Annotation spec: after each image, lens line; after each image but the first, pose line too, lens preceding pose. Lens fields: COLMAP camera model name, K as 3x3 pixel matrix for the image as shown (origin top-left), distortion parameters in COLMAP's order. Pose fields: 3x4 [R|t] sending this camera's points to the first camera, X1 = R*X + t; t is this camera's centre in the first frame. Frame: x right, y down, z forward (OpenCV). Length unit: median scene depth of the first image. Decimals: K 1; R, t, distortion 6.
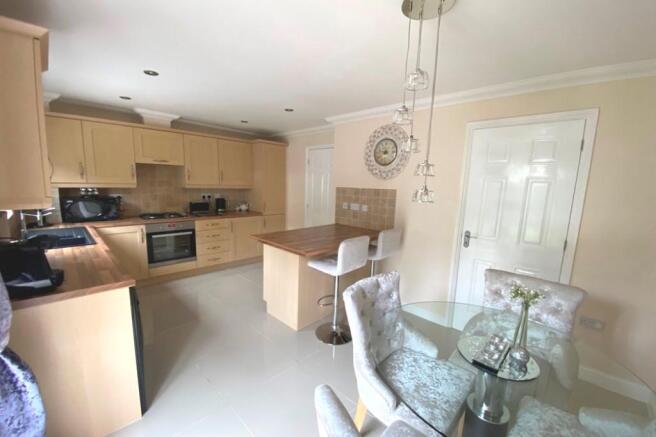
lens RADIAL K [[276.1, 0, 331.0], [0, 276.1, 228.0], [0, 0, 1]] dist [-0.001379, -0.000228]
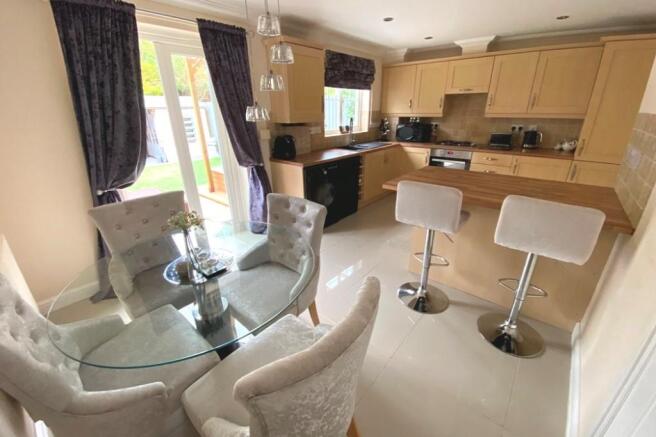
lens RADIAL K [[276.1, 0, 331.0], [0, 276.1, 228.0], [0, 0, 1]] dist [-0.001379, -0.000228]
pose [[0.065209, 0.362492, -0.929703, 0.520053], [-0.155783, 0.923960, 0.349327, -0.040713], [0.985637, 0.122052, 0.116720, 0.415274]]
